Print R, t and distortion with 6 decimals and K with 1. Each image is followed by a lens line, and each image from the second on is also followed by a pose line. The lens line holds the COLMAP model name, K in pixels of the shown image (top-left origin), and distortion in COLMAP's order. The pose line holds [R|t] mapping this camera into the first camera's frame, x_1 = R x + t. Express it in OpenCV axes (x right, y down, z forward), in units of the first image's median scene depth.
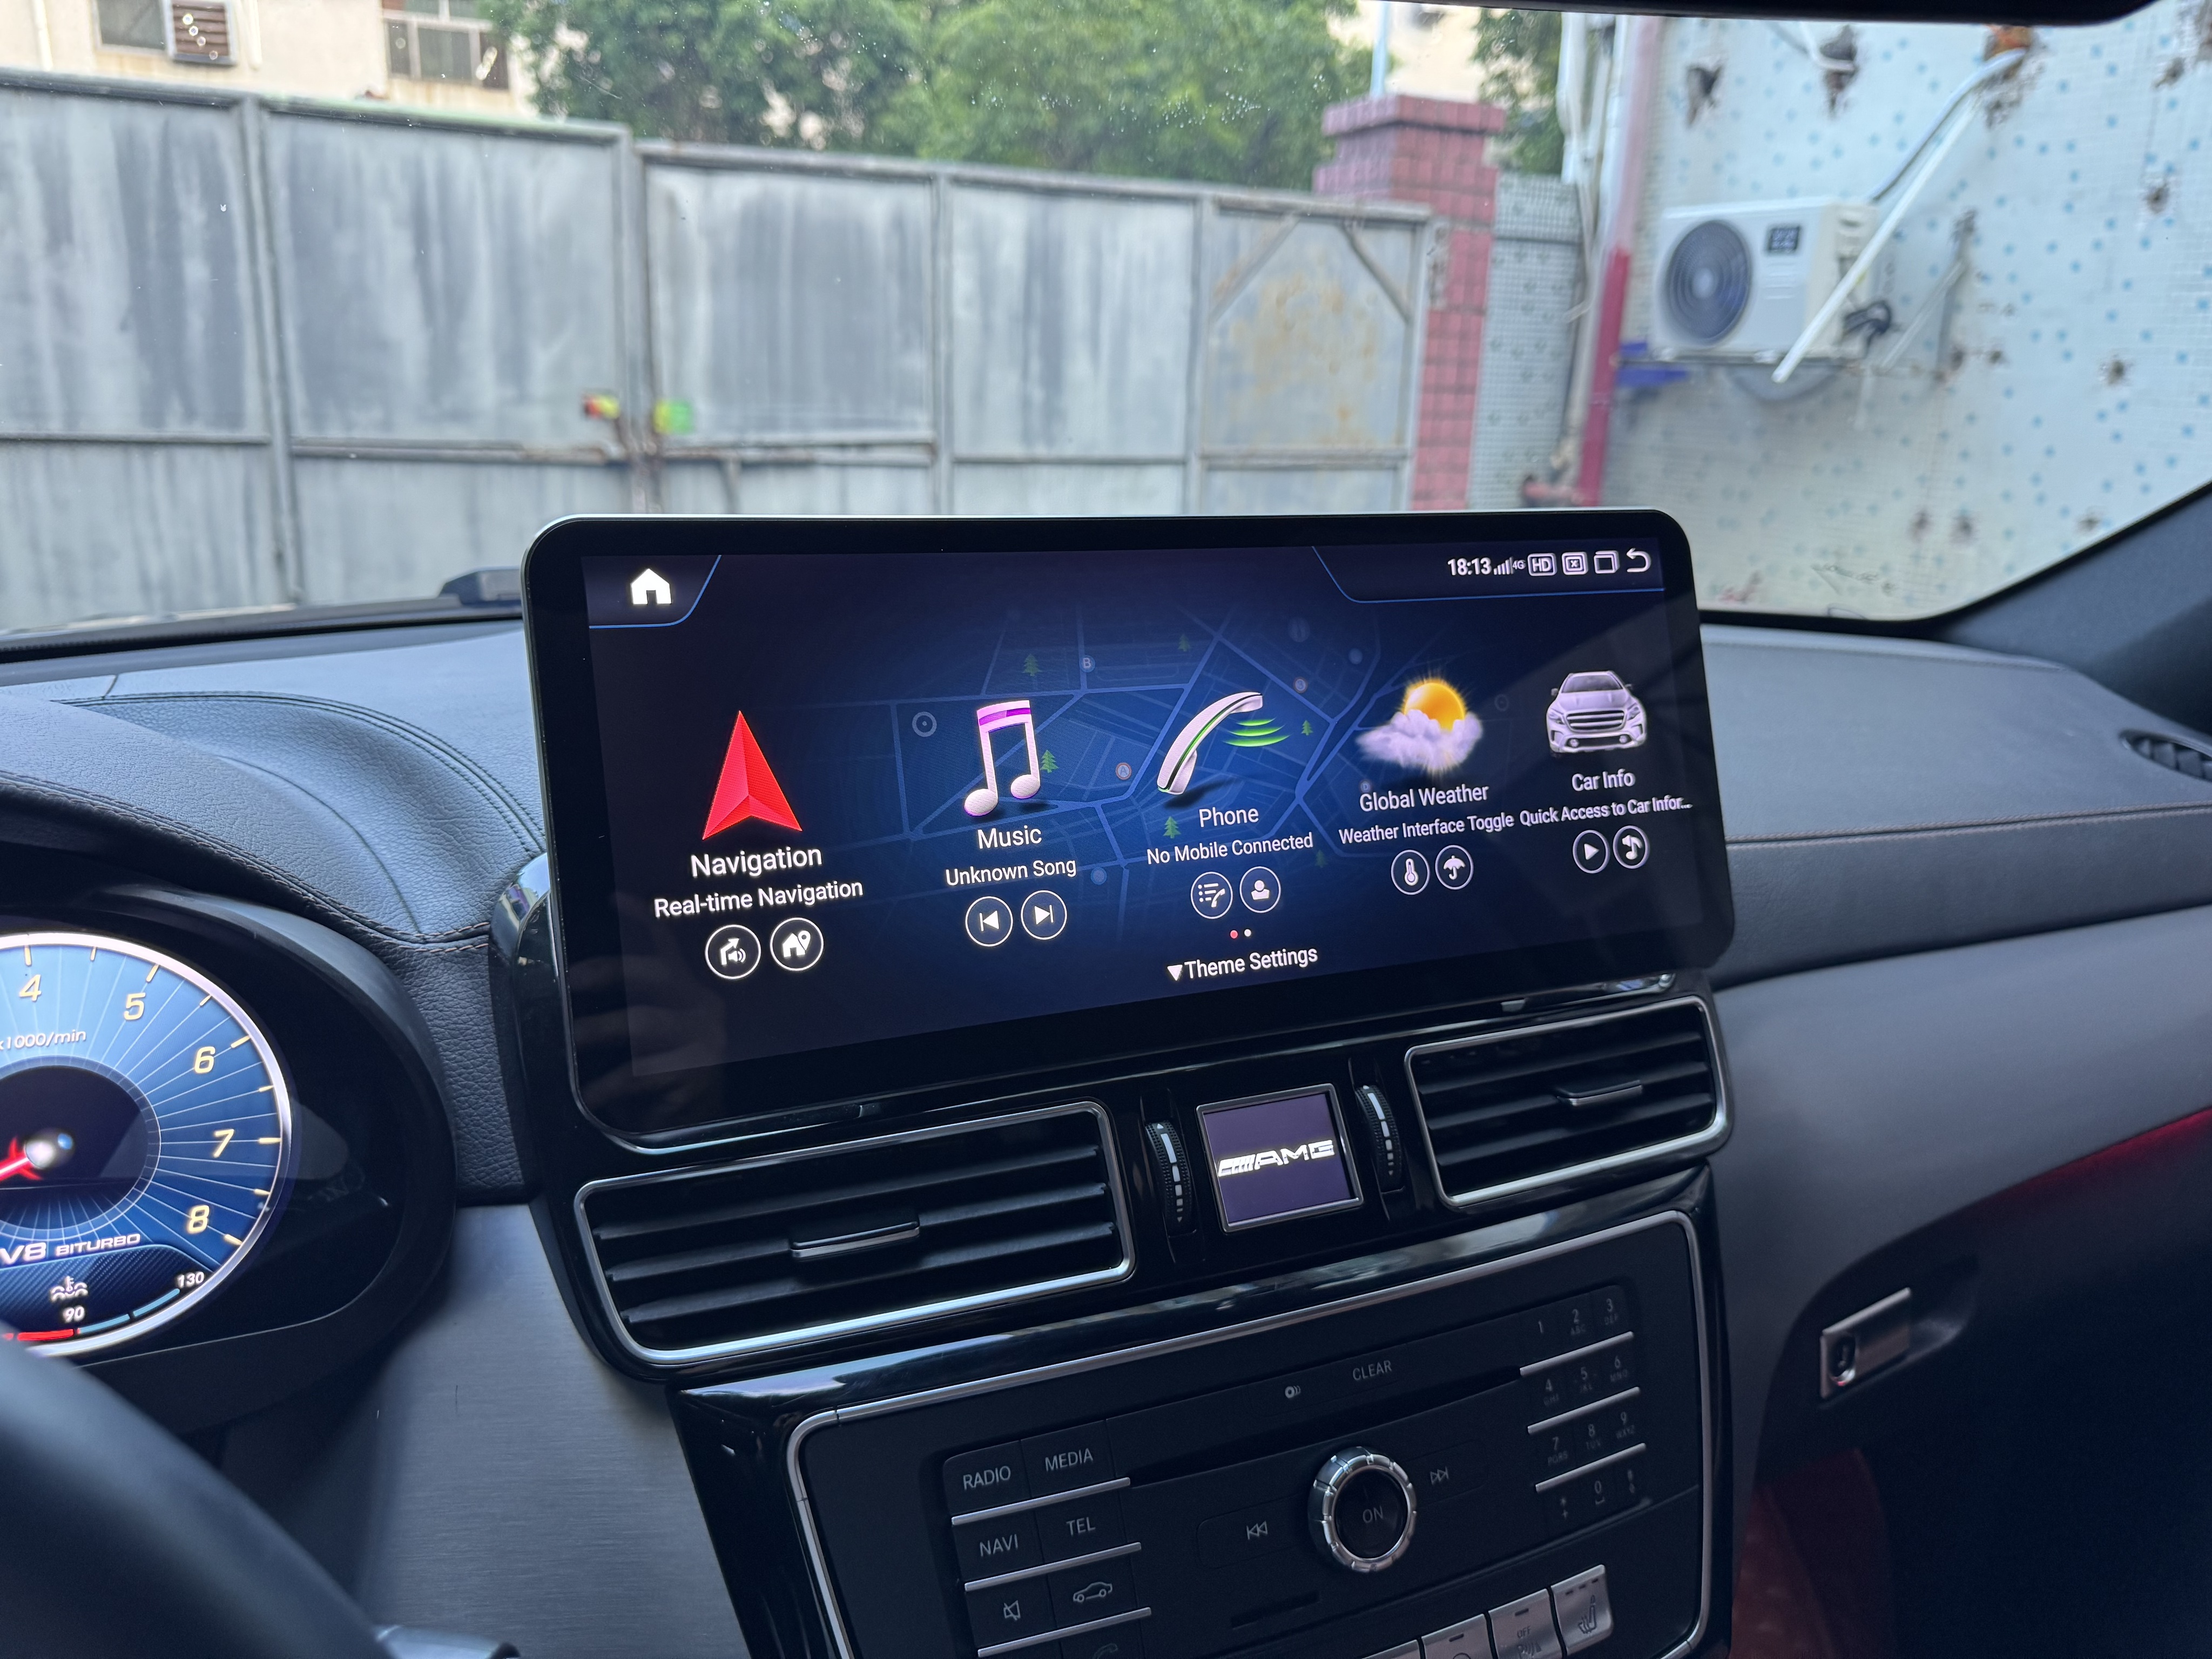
lens RADIAL K [[1584.3, 0, 1107.6], [0, 1584.3, 834.0], [0, 0, 1]] dist [0.070418, -0.119407]
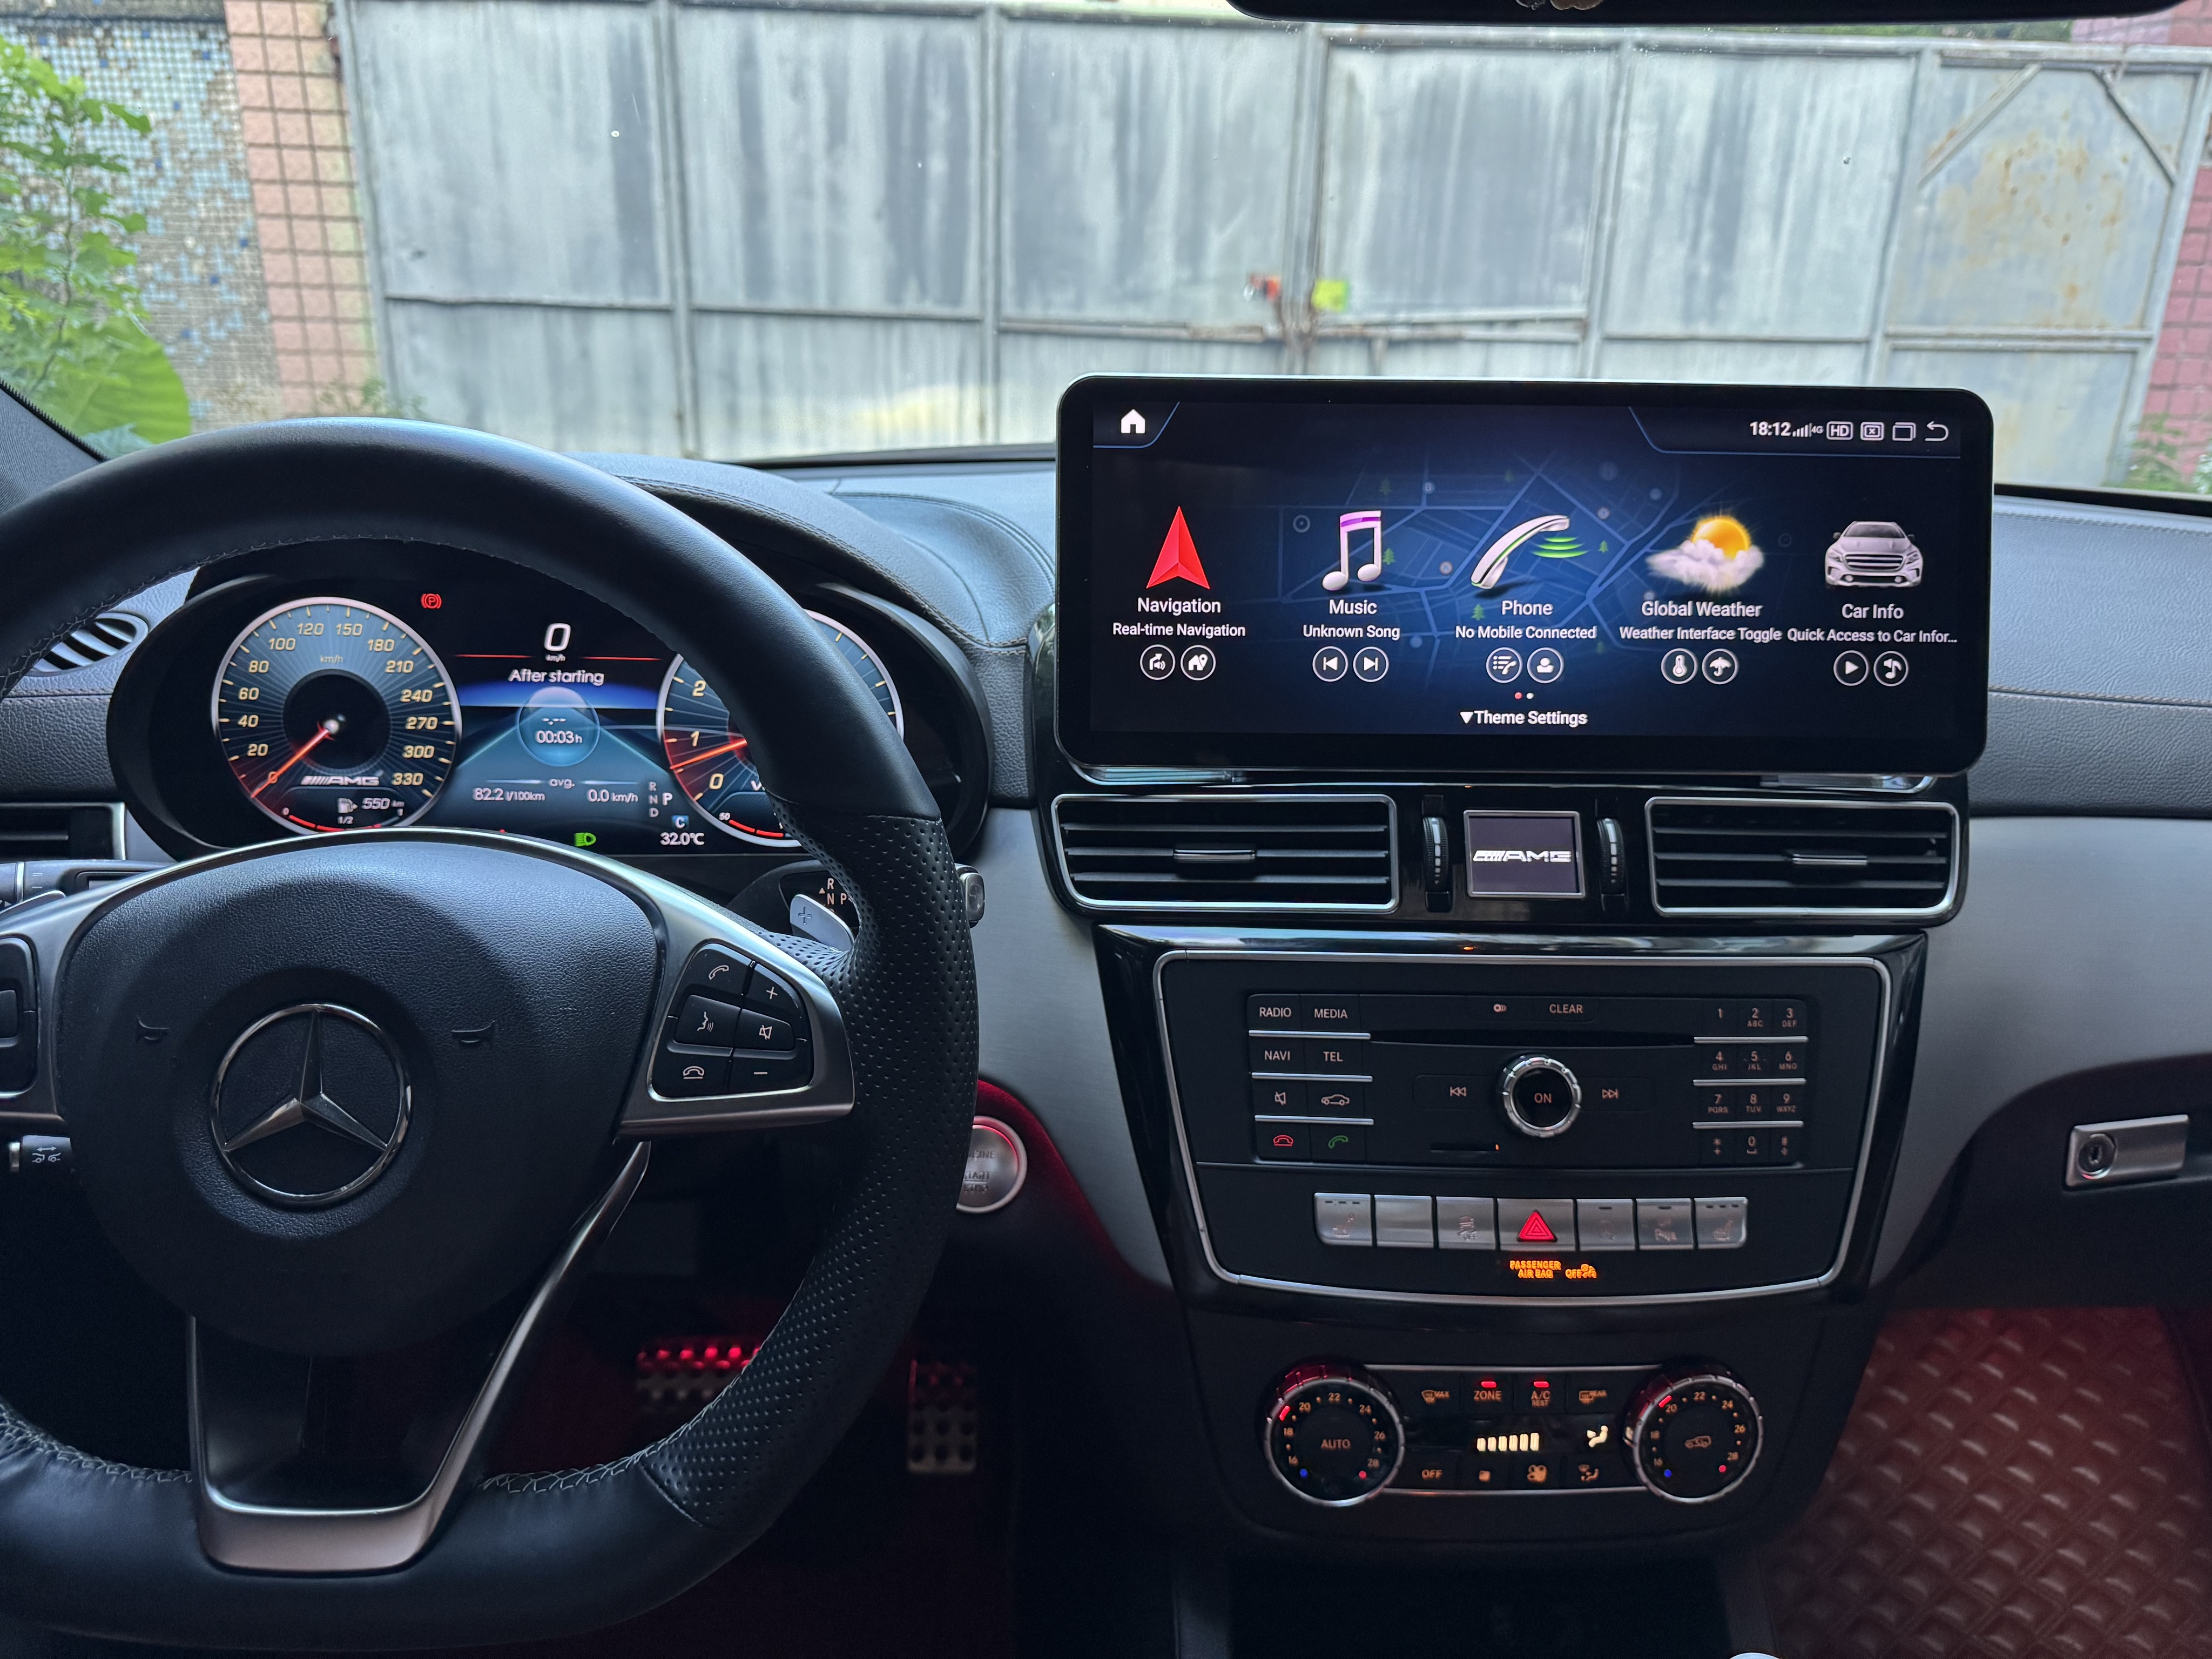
lens RADIAL K [[1584.3, 0, 1107.6], [0, 1584.3, 834.0], [0, 0, 1]] dist [0.070418, -0.119407]
pose [[0.920725, 0.125930, -0.369333, 0.260107], [-0.099475, 0.990970, 0.089903, 0.087893], [0.377320, -0.046037, 0.924938, -0.383966]]
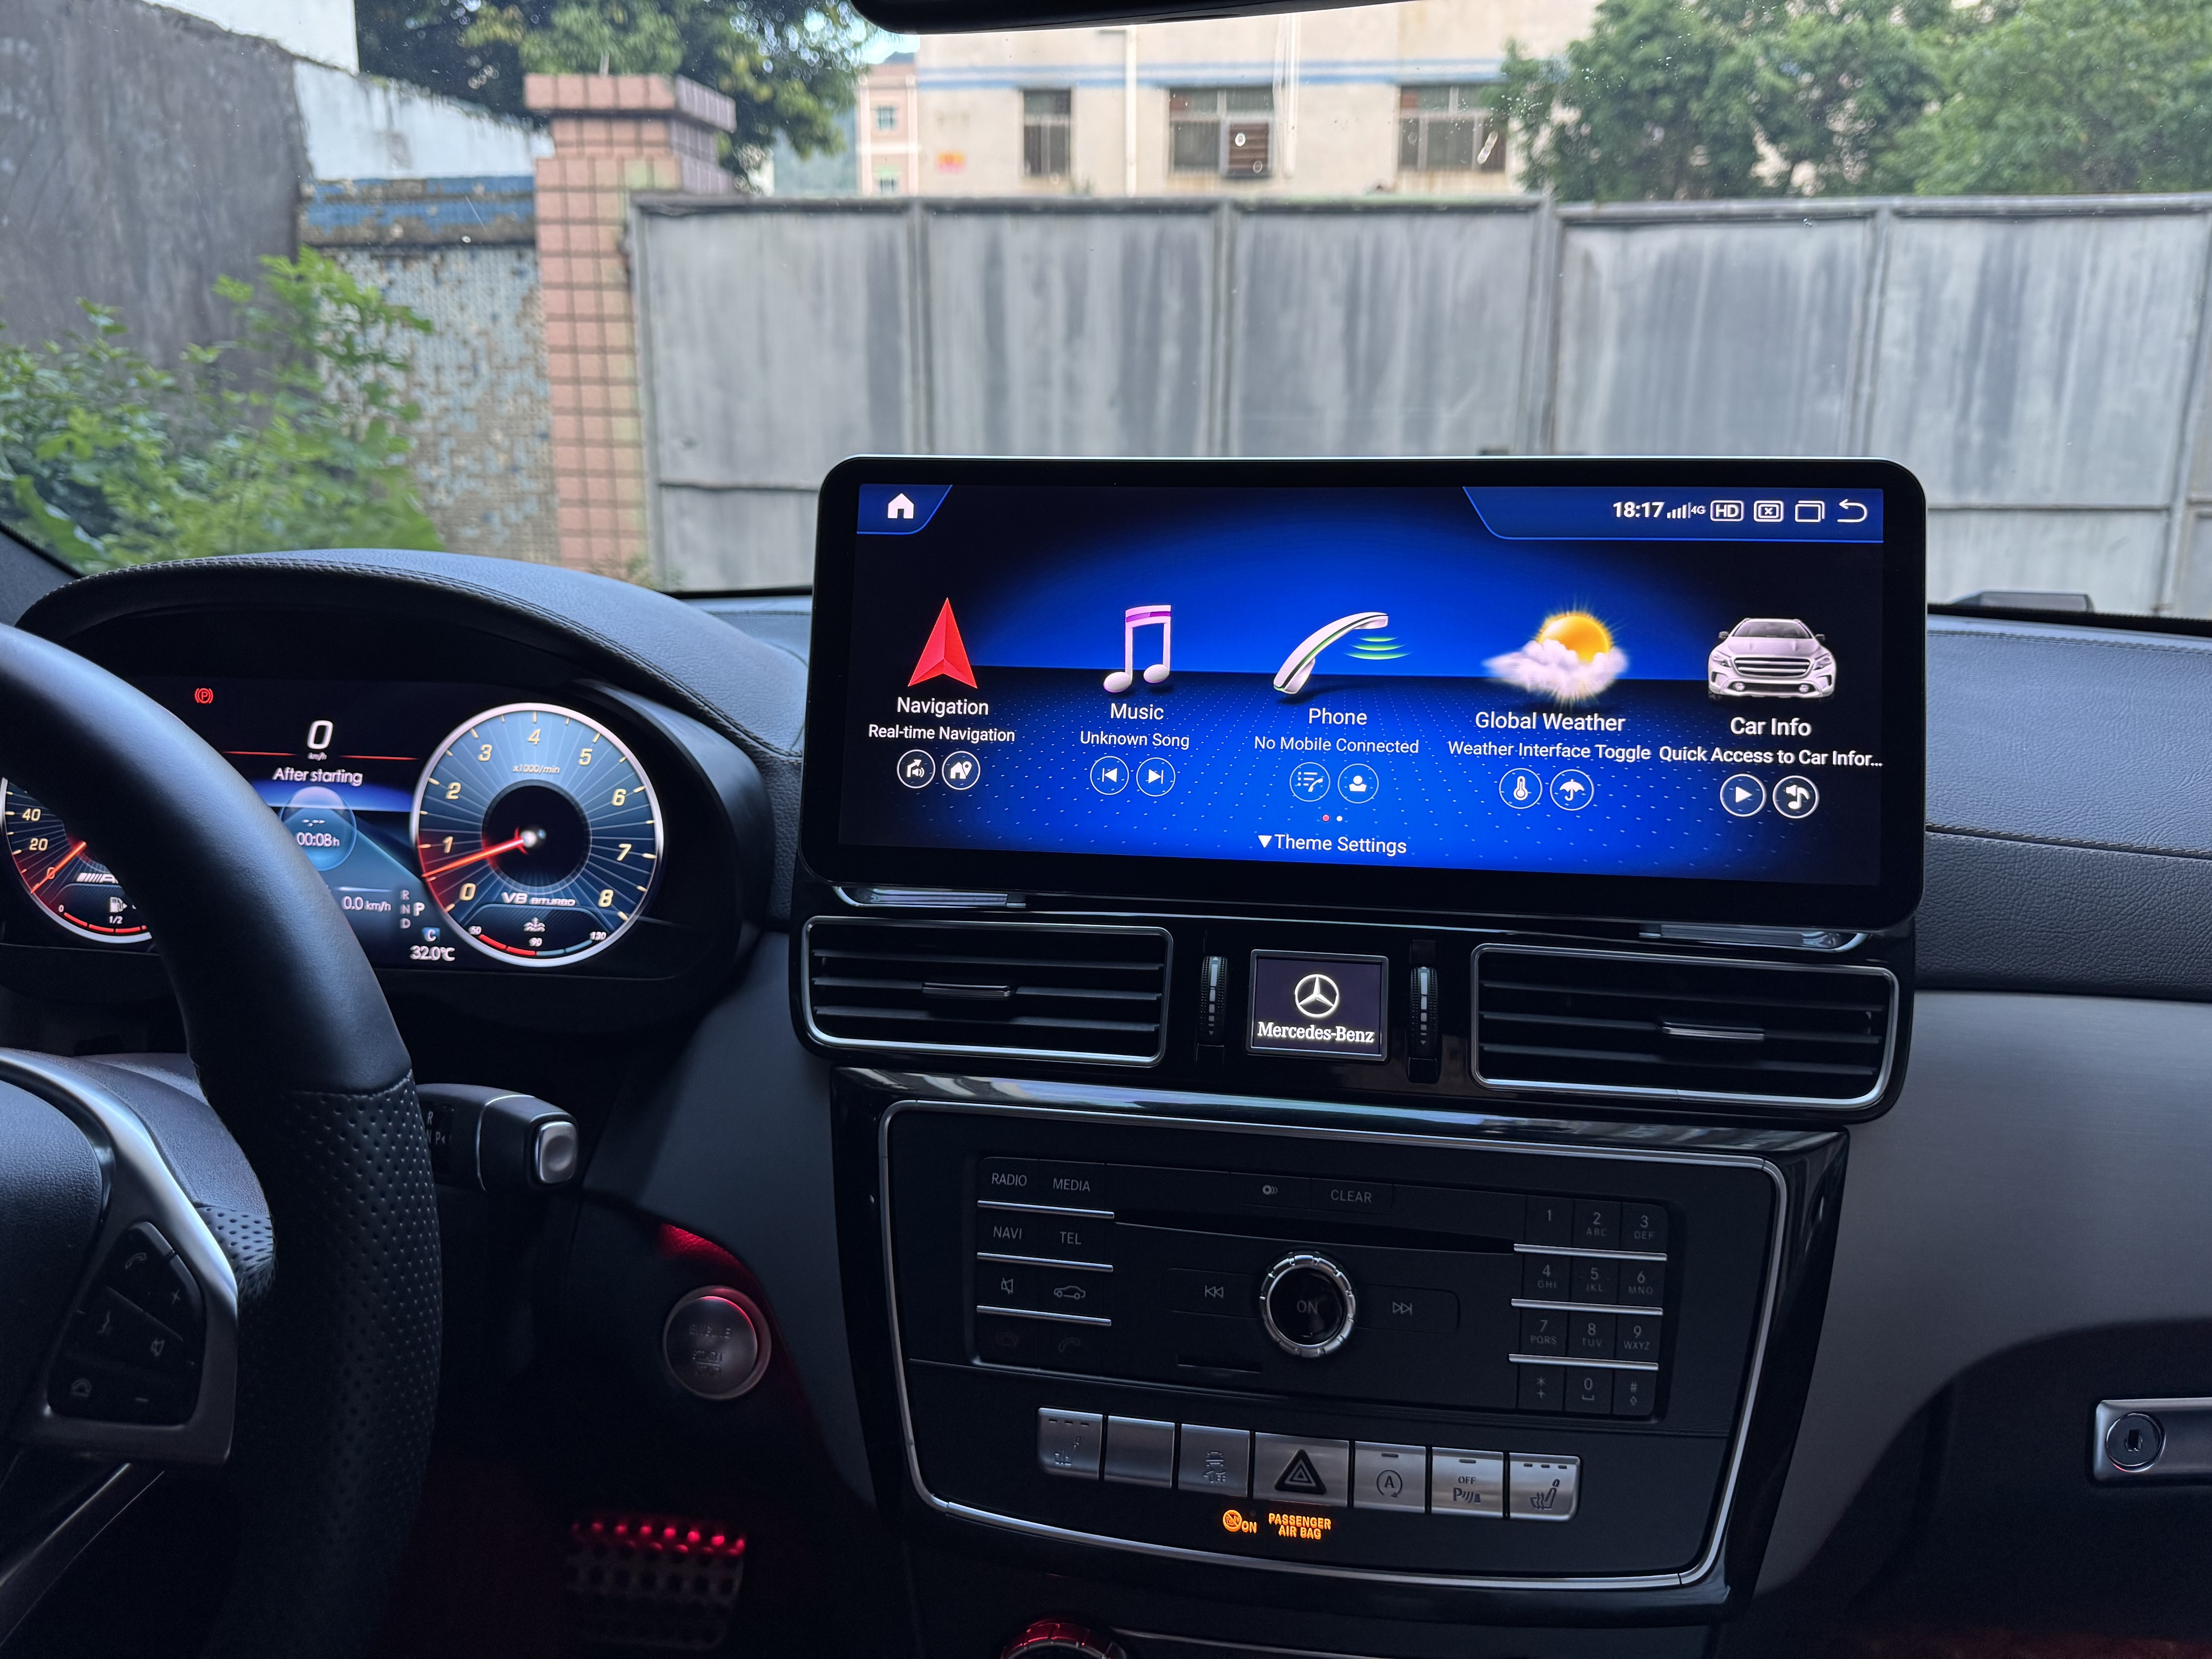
lens RADIAL K [[1595.0, 0, 1103.0], [0, 1595.0, 829.7], [0, 0, 1]] dist [0.056847, -0.086885]
pose [[0.839410, 0.105188, -0.533222, 0.531828], [-0.127048, 0.991887, -0.004334, 0.091984], [0.528441, 0.071383, 0.845964, -0.067745]]
